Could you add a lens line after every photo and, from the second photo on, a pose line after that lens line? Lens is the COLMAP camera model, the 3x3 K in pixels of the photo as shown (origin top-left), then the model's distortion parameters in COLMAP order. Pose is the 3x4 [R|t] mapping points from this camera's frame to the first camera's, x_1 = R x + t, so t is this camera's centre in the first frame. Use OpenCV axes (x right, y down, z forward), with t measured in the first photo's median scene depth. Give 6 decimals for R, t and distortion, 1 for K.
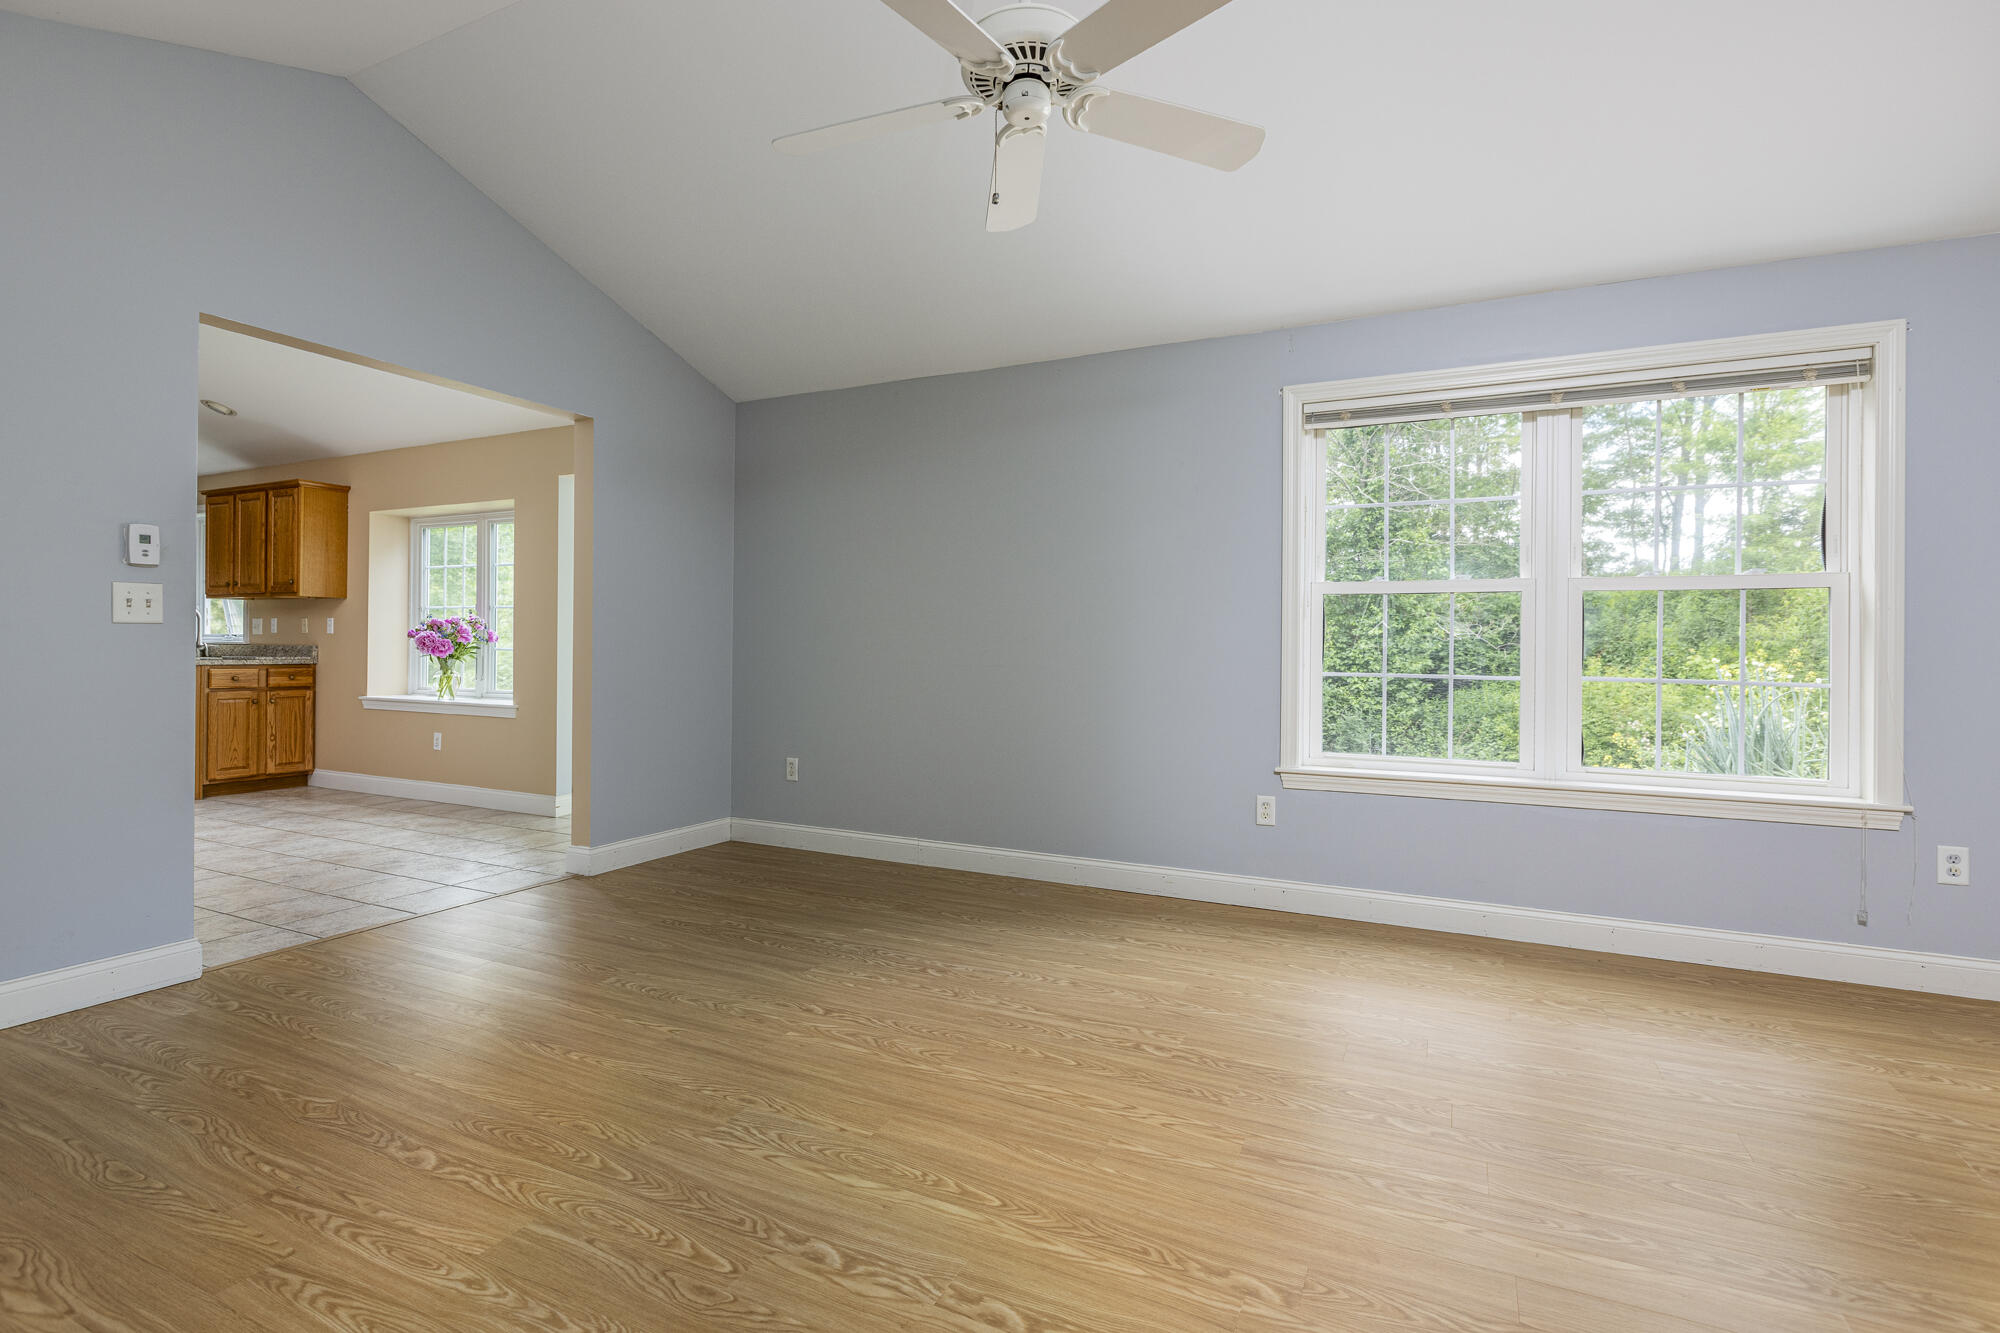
lens RADIAL K [[957.2, 0, 1025.4], [0, 957.2, 647.9], [0, 0, 1]] dist [-0.000693, 0.000412]
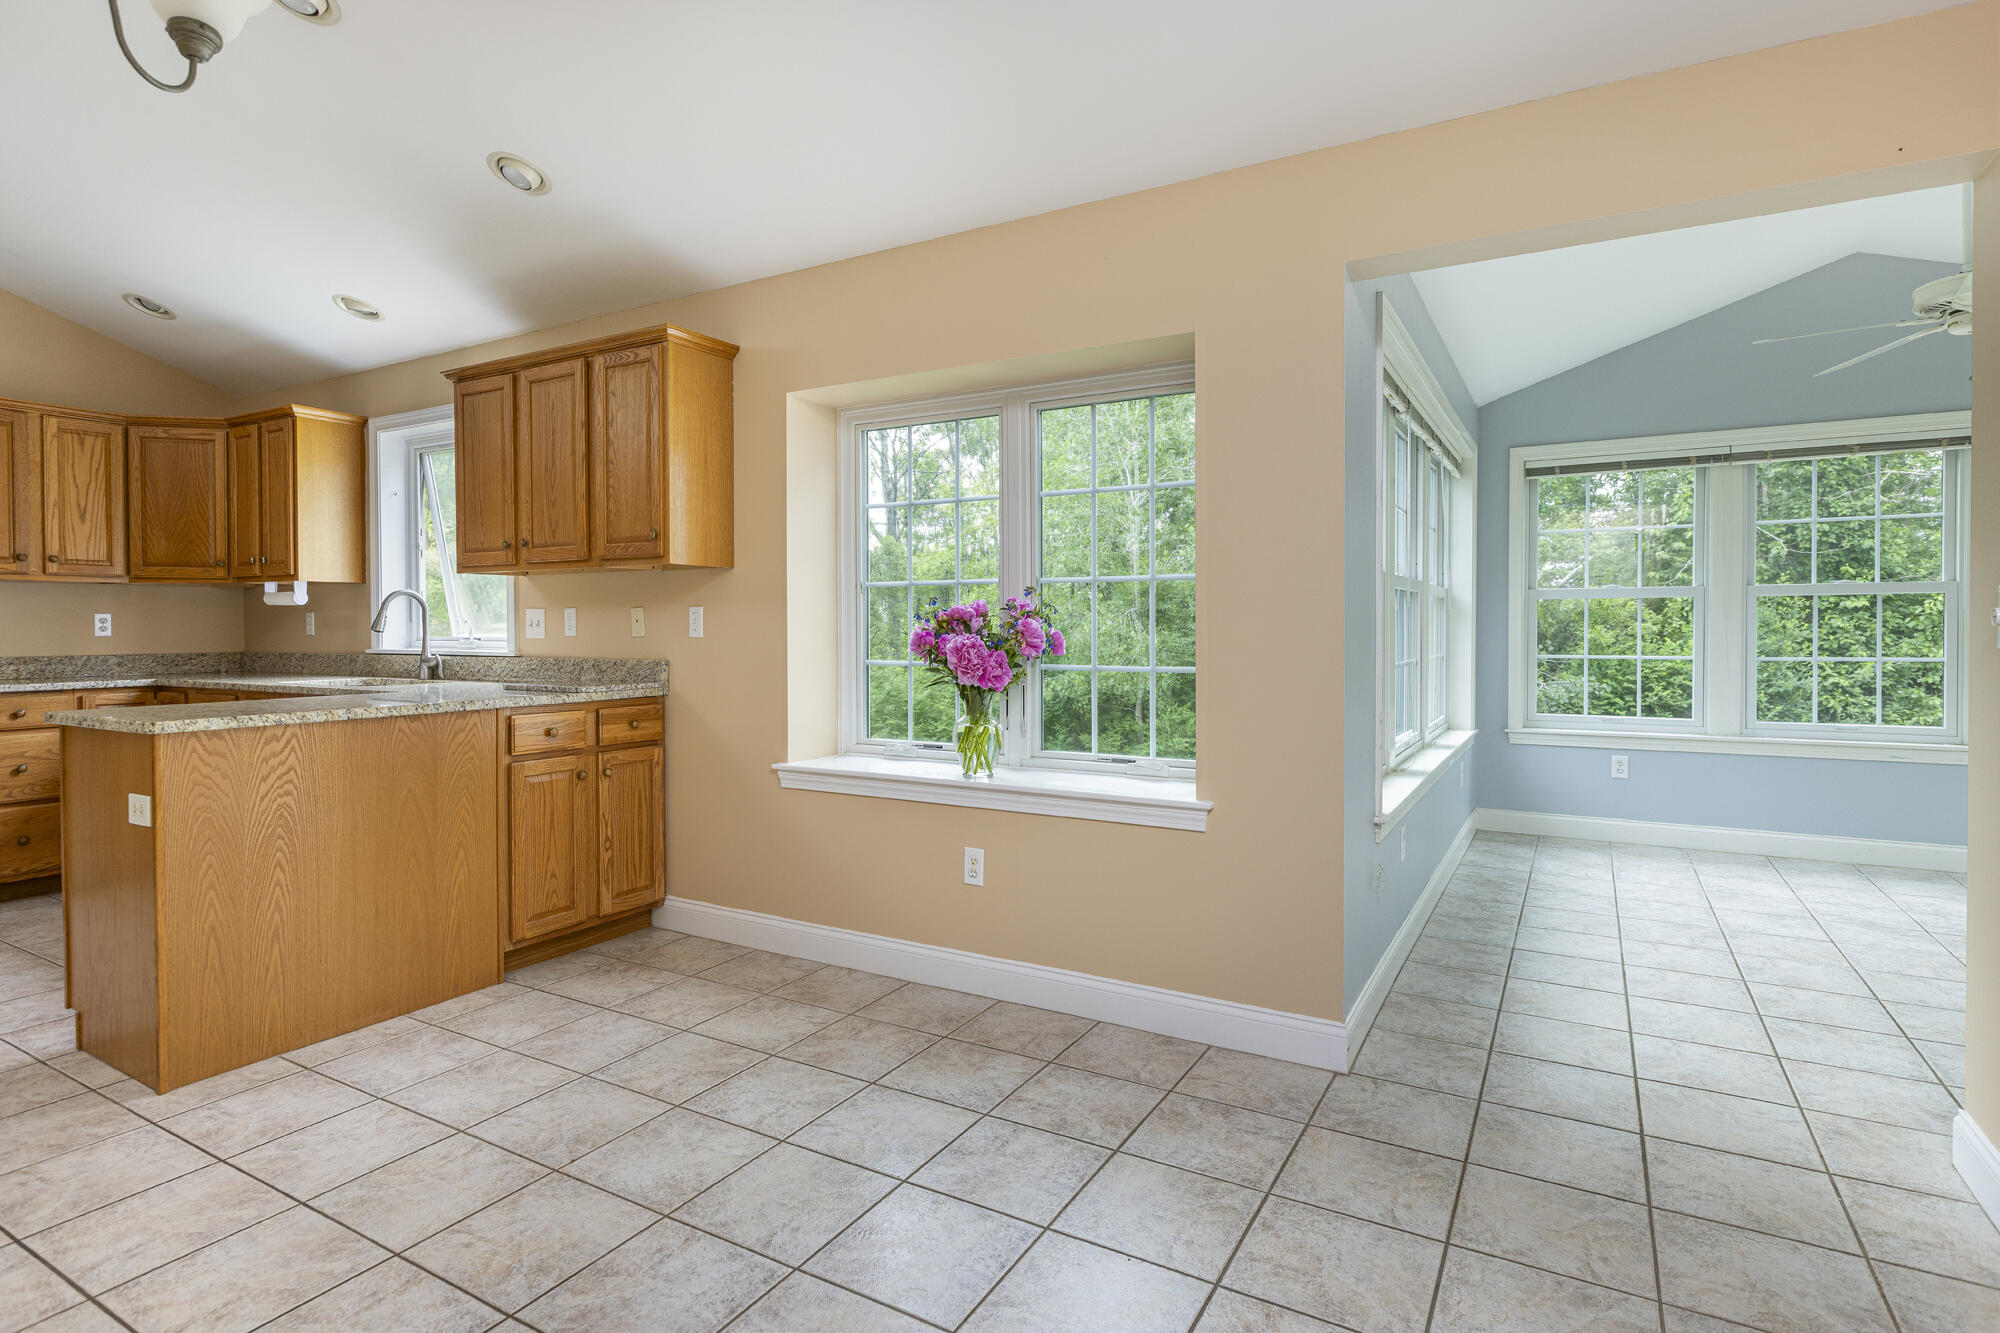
lens RADIAL K [[1065.4, 0, 996.3], [0, 1065.4, 643.6], [0, 0, 1]] dist [-0.003678, -0.000085]
pose [[0.995991, -0.009299, -0.088973, -0.529324], [0.010944, 0.999778, 0.018020, -0.020865], [0.088786, -0.018921, 0.995871, 0.455734]]
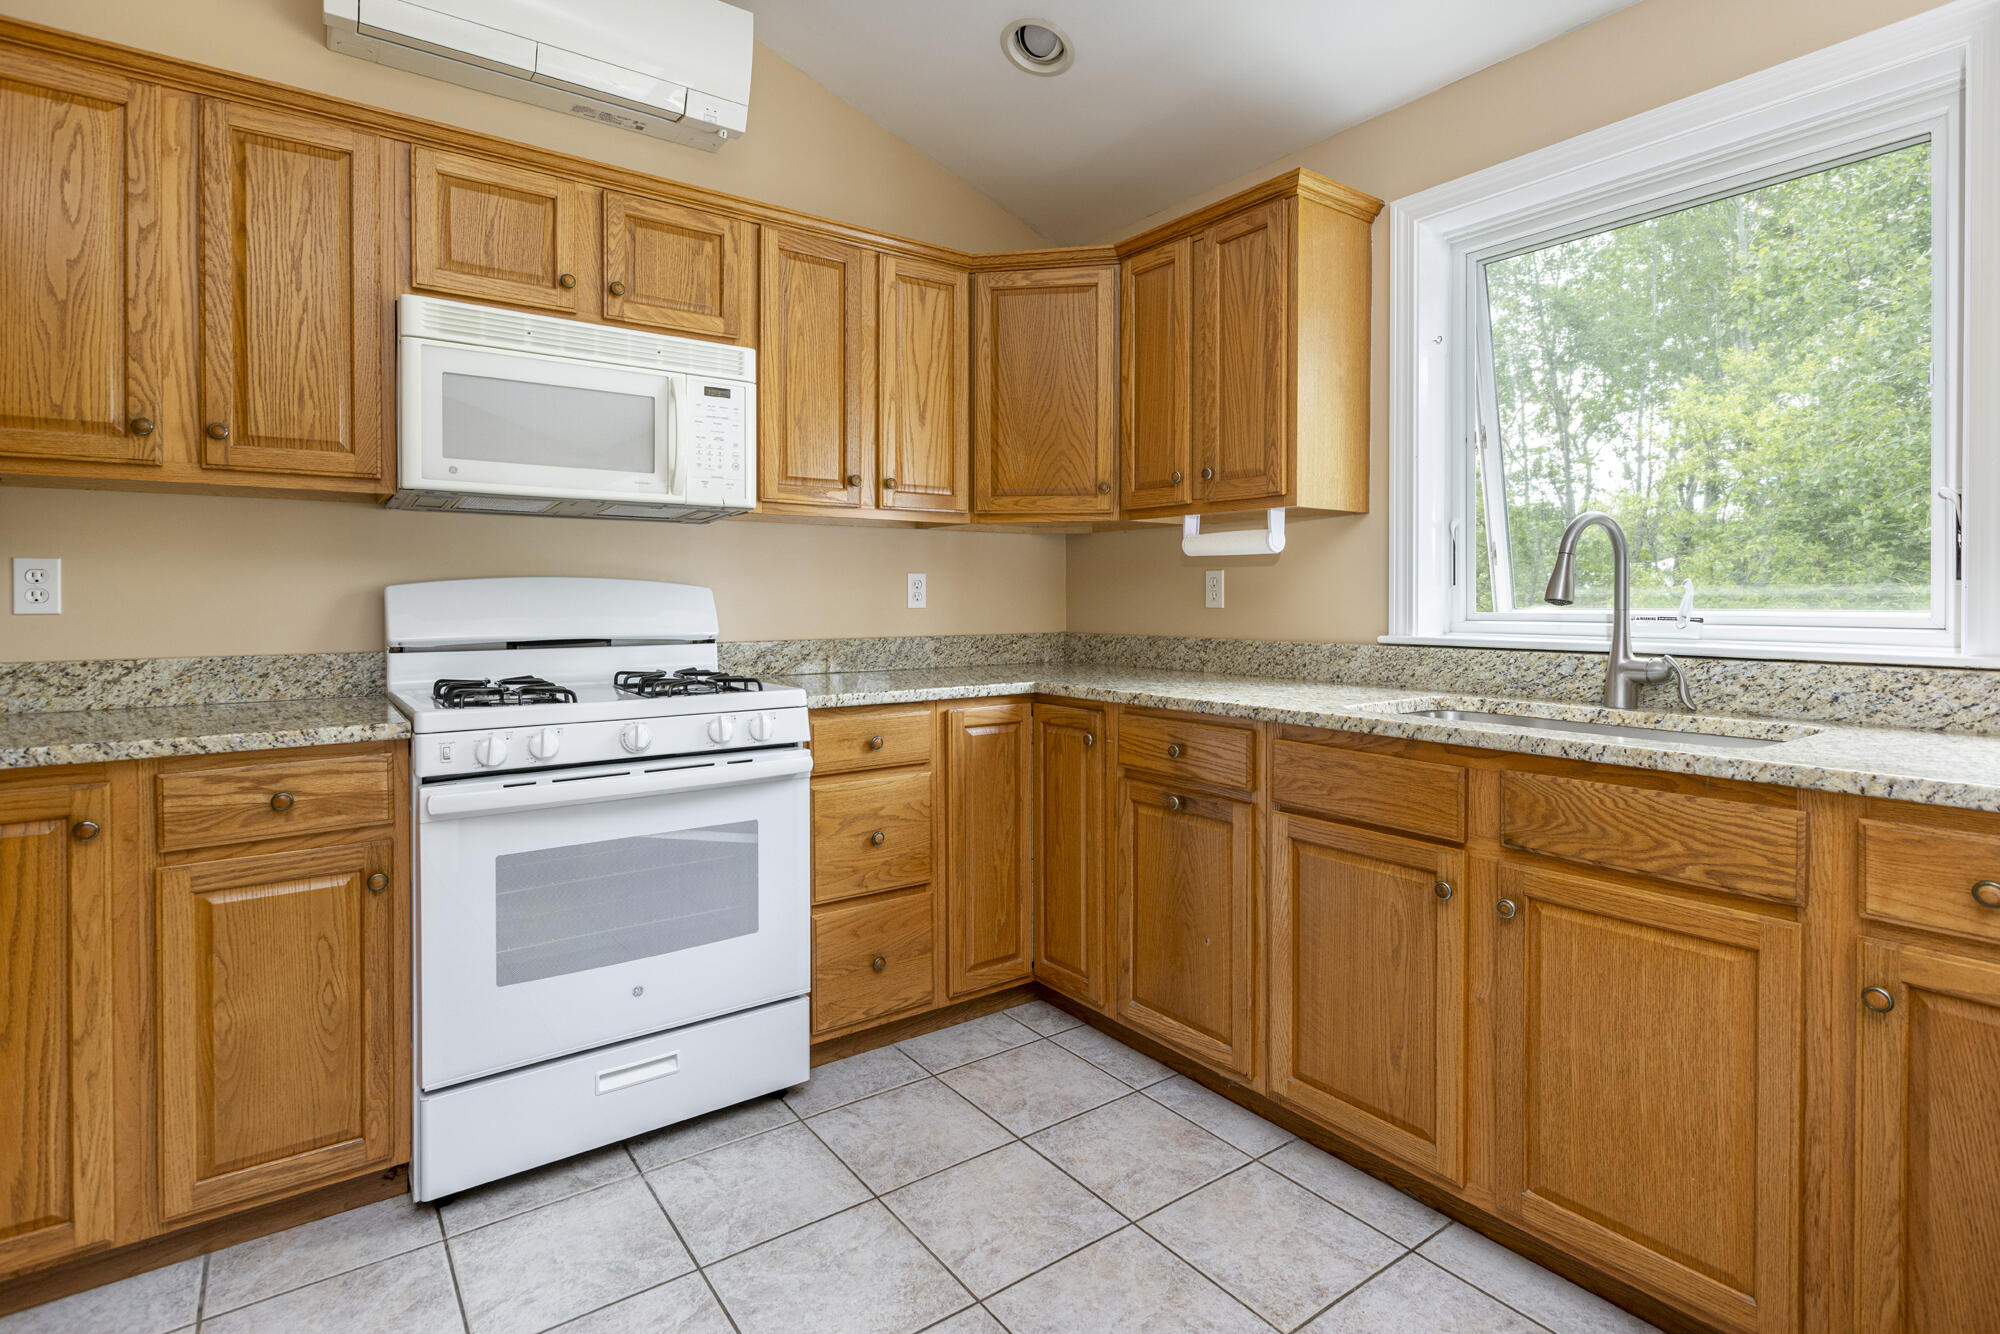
lens RADIAL K [[941.3, 0, 967.8], [0, 941.3, 605.9], [0, 0, 1]] dist [0.000743, -0.000221]
pose [[0.883630, -0.004276, -0.468166, -1.004069], [0.008219, 0.999946, 0.006380, -0.023025], [0.468113, -0.009486, 0.883618, 0.774165]]
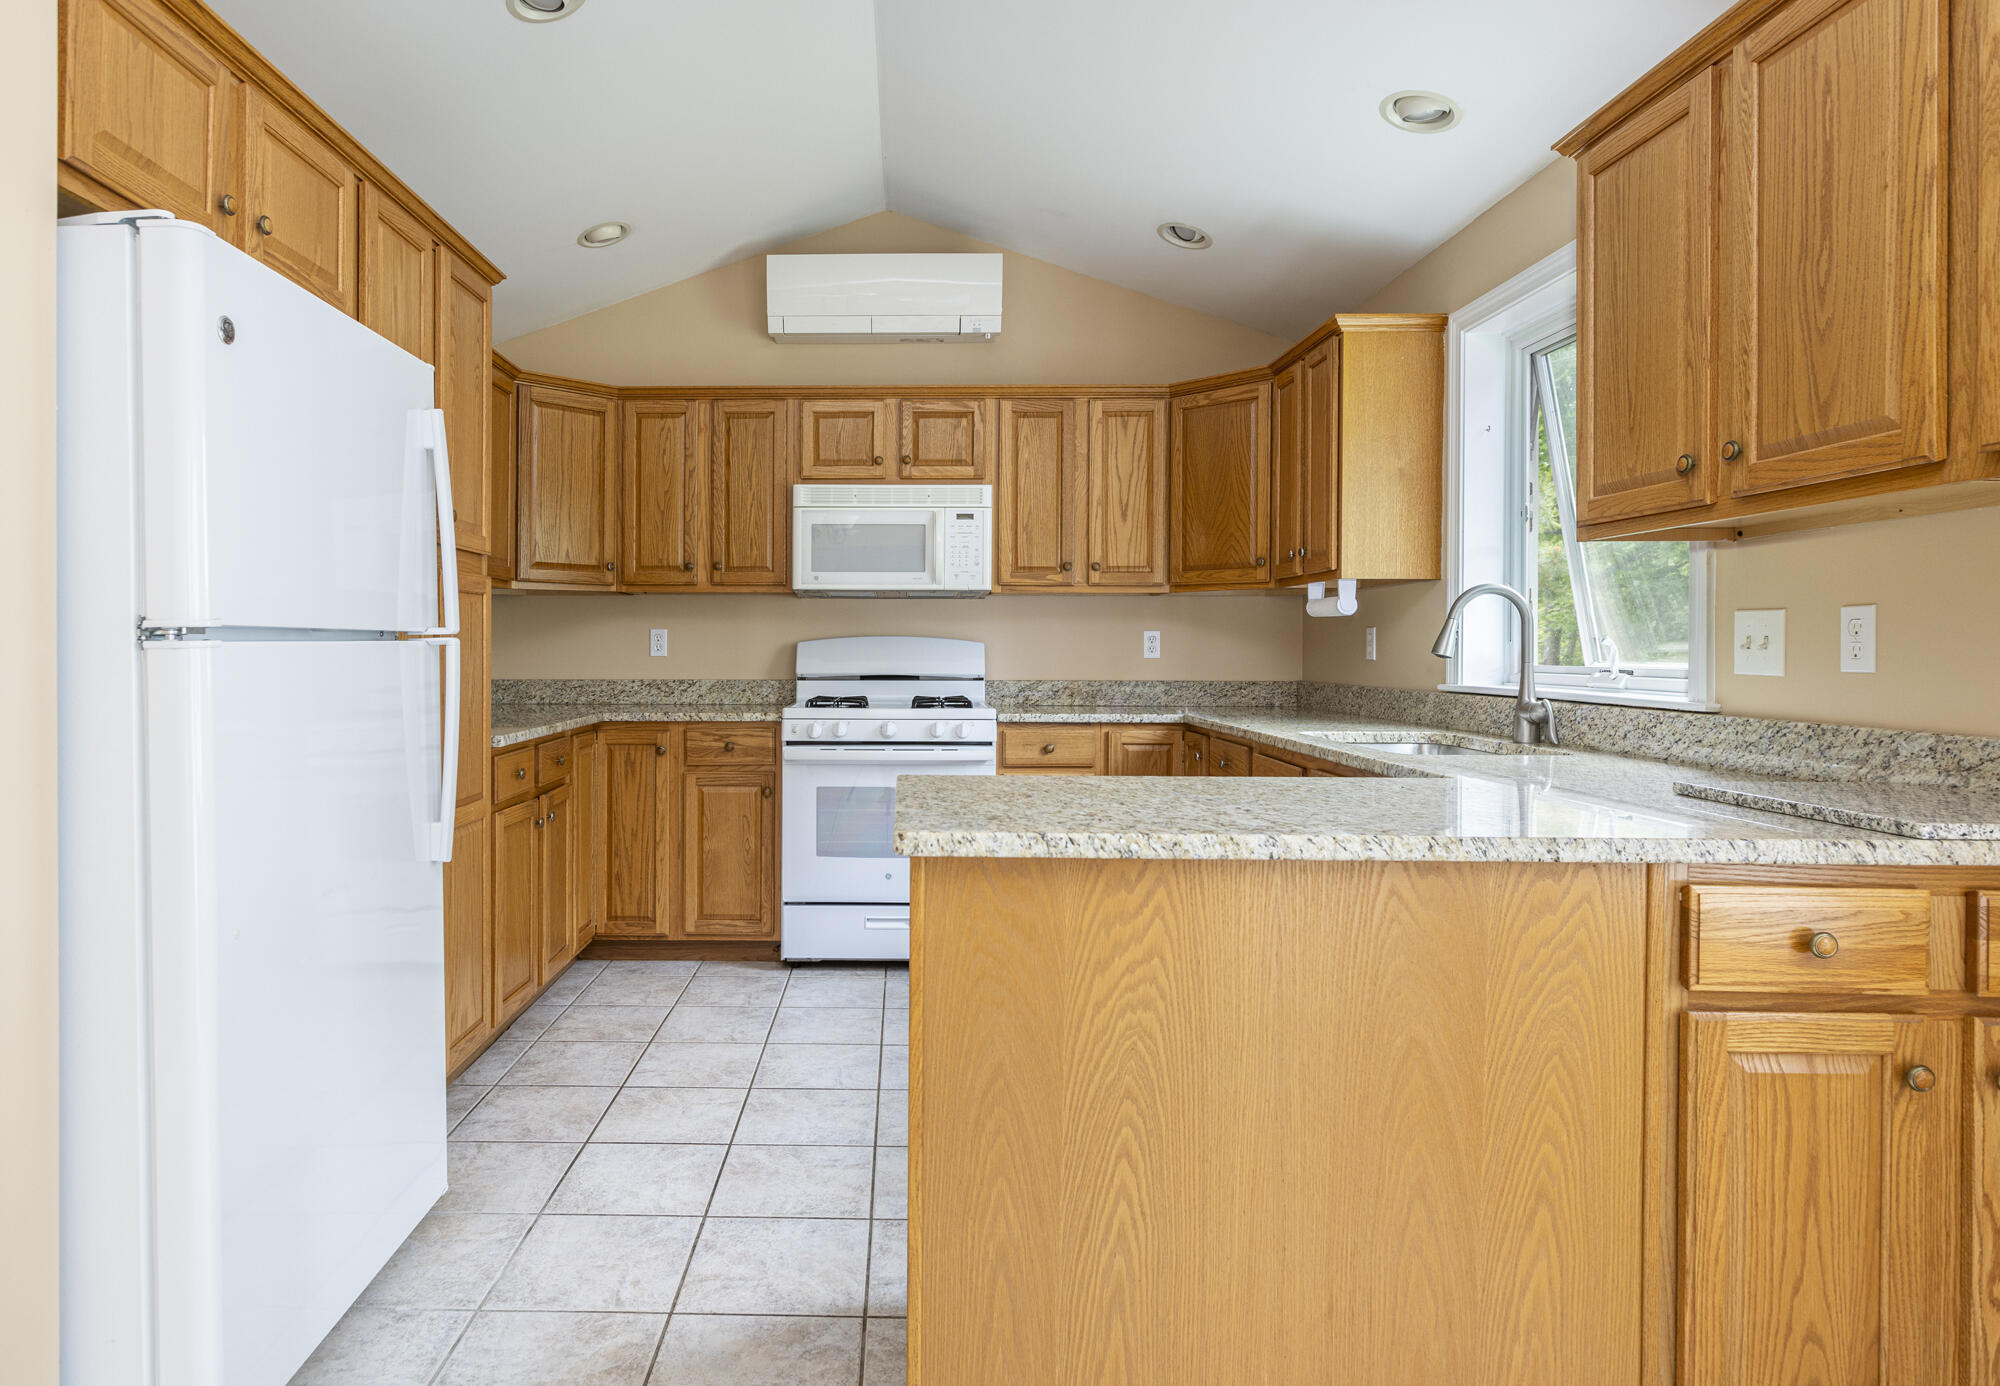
lens RADIAL K [[1128.8, 0, 881.8], [0, 1128.8, 654.4], [0, 0, 1]] dist [-0.000306, 0.000493]
pose [[0.411306, -0.001329, -0.911496, -0.683530], [0.001918, 0.999998, -0.000592, -0.021548], [0.911495, -0.001505, 0.411308, 0.730603]]
